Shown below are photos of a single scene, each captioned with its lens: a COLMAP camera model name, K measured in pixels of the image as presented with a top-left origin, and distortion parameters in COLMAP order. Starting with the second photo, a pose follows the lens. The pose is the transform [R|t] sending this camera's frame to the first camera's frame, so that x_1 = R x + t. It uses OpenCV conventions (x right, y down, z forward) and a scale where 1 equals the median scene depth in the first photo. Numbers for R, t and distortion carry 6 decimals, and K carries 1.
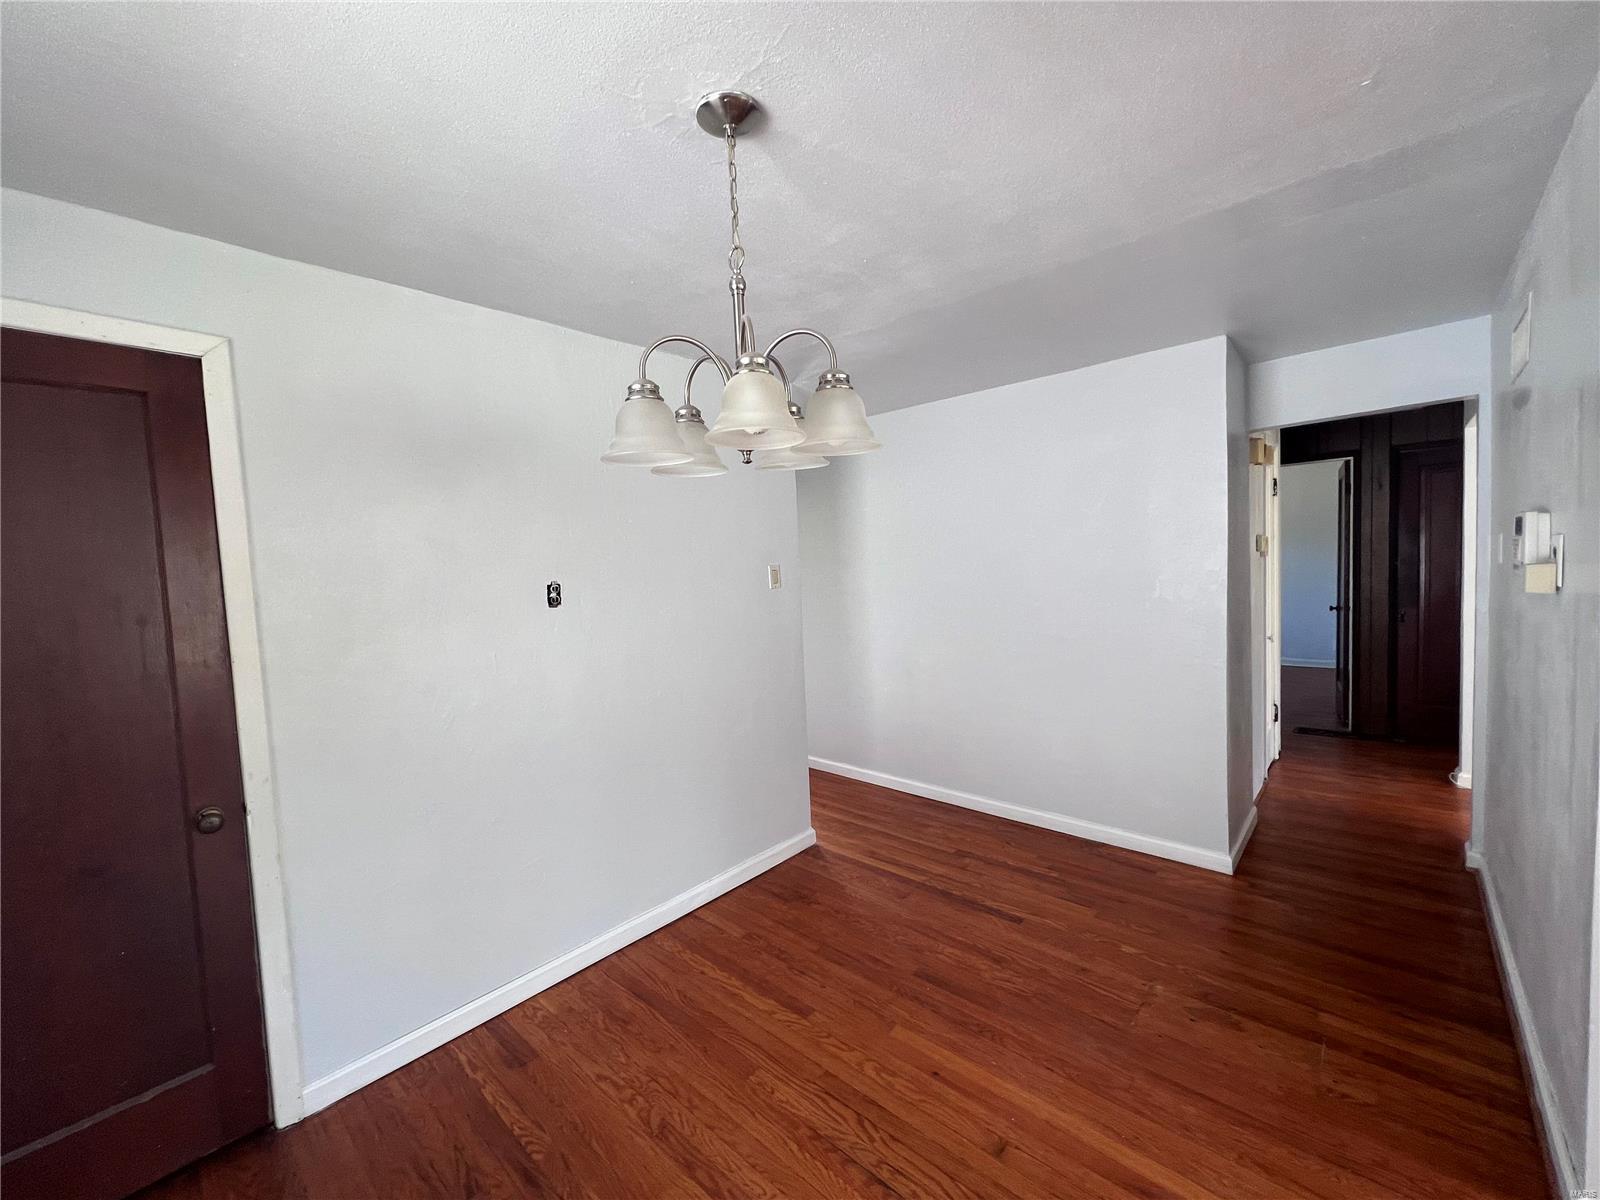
lens RADIAL K [[638.9, 0, 798.8], [0, 638.9, 601.1], [0, 0, 1]] dist [-0.002694, 0.000592]
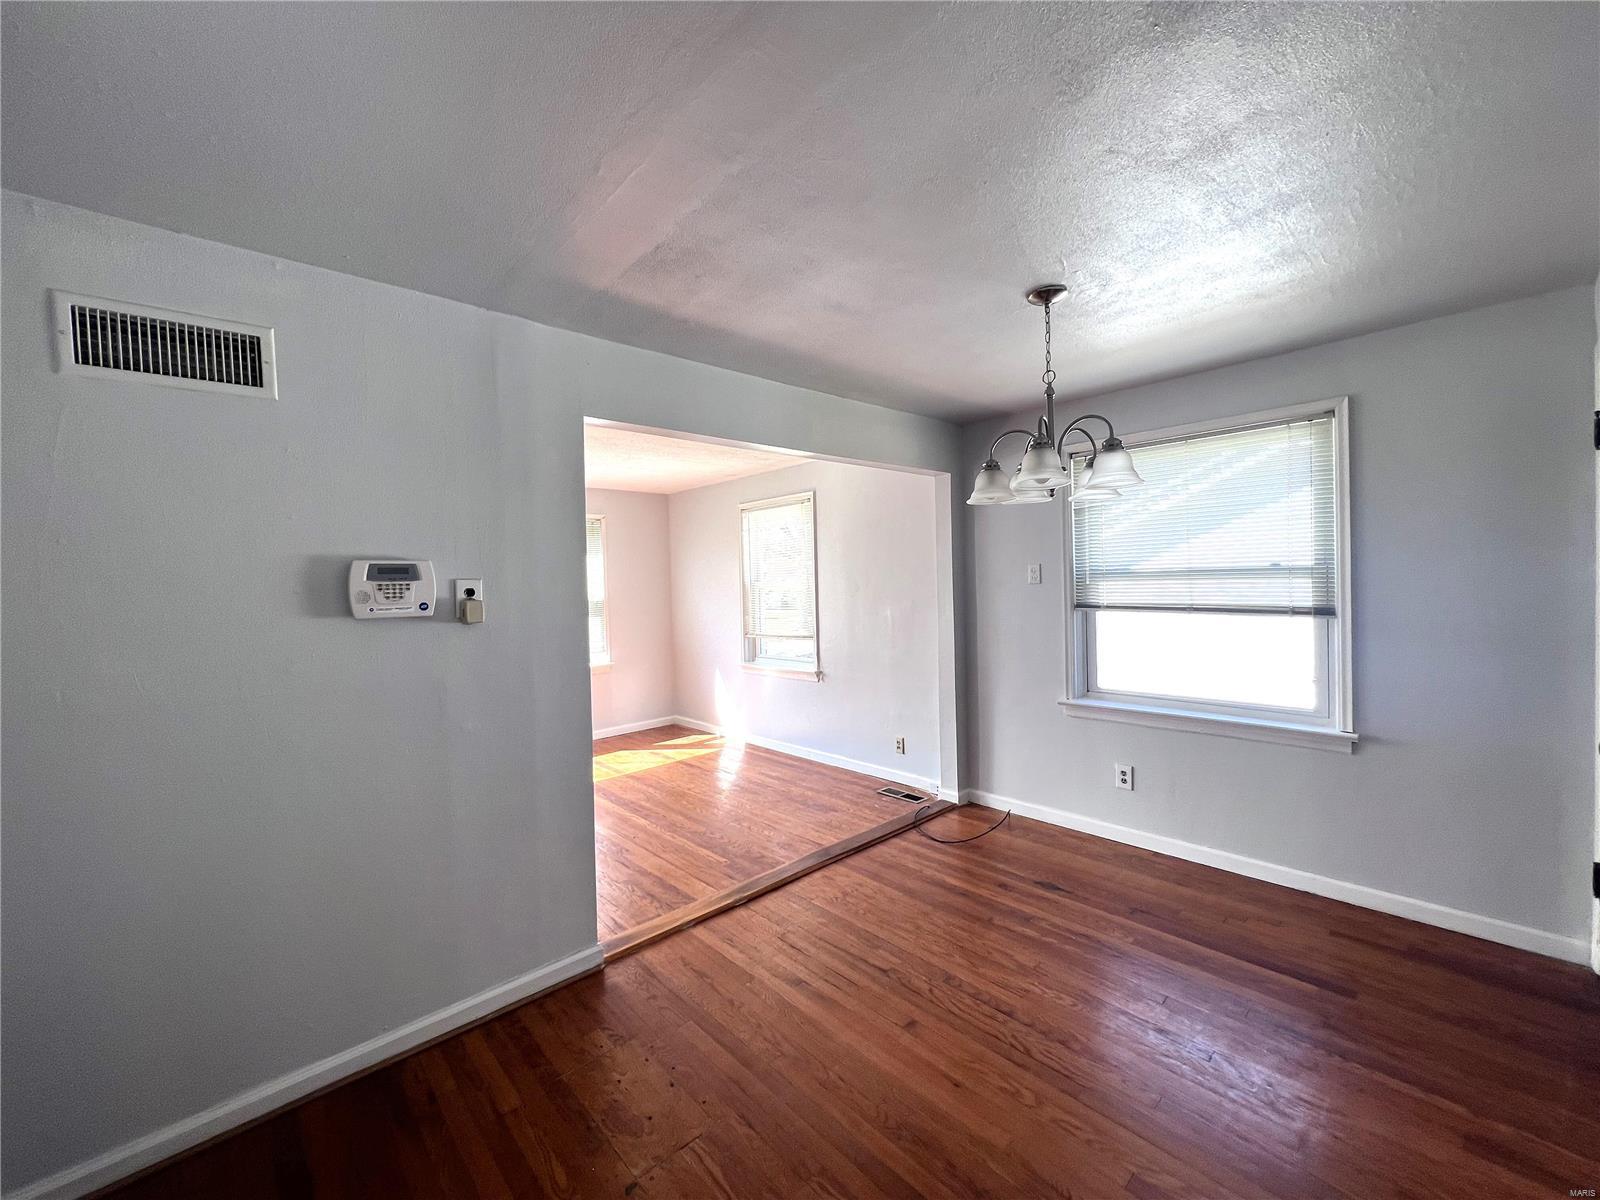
lens RADIAL K [[638.9, 0, 803.9], [0, 638.9, 599.3], [0, 0, 1]] dist [-0.002694, 0.000592]
pose [[-0.994418, 0.069163, 0.079685, 0.317597], [0.076114, 0.993228, 0.087774, -0.103284], [-0.073074, 0.093349, -0.992948, 1.911458]]
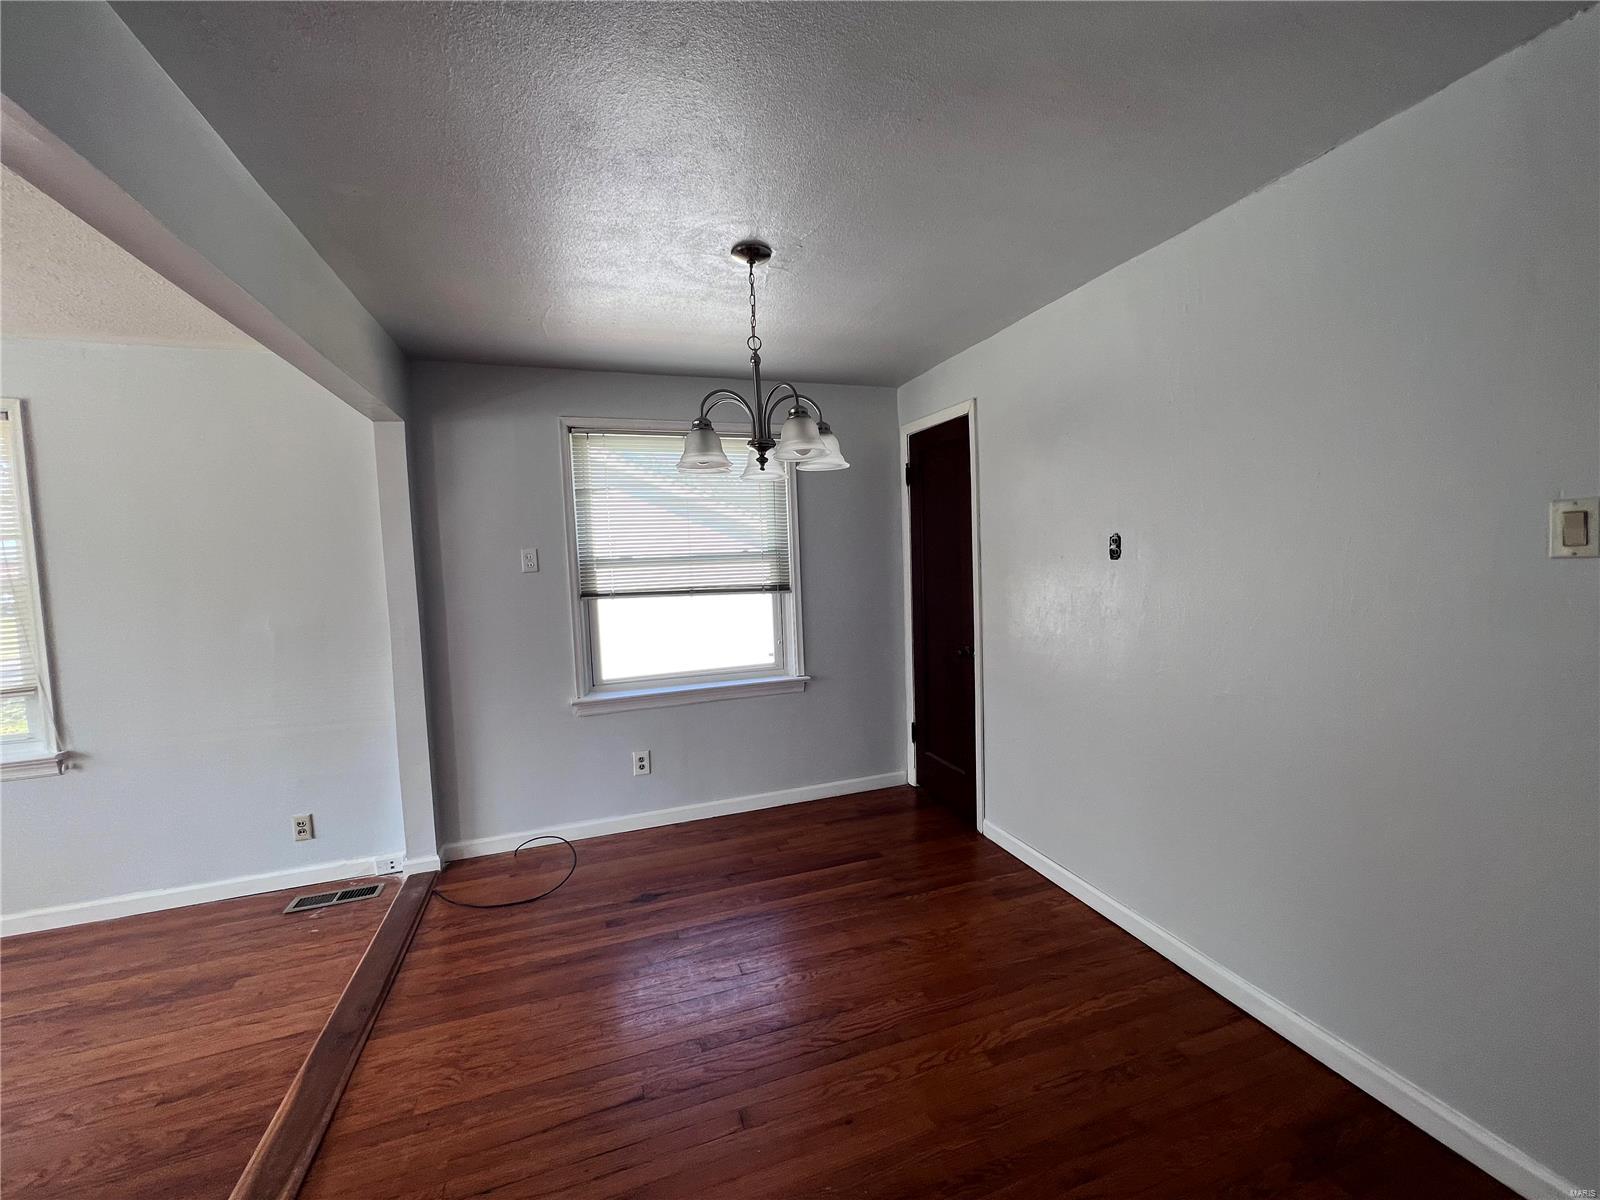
lens RADIAL K [[638.9, 0, 798.4], [0, 638.9, 595.3], [0, 0, 1]] dist [-0.002694, 0.000592]
pose [[-0.474568, 0.114748, -0.872707, 0.917277], [0.000901, 0.991529, 0.129882, -0.080476], [0.880218, 0.060851, -0.470652, 1.298752]]
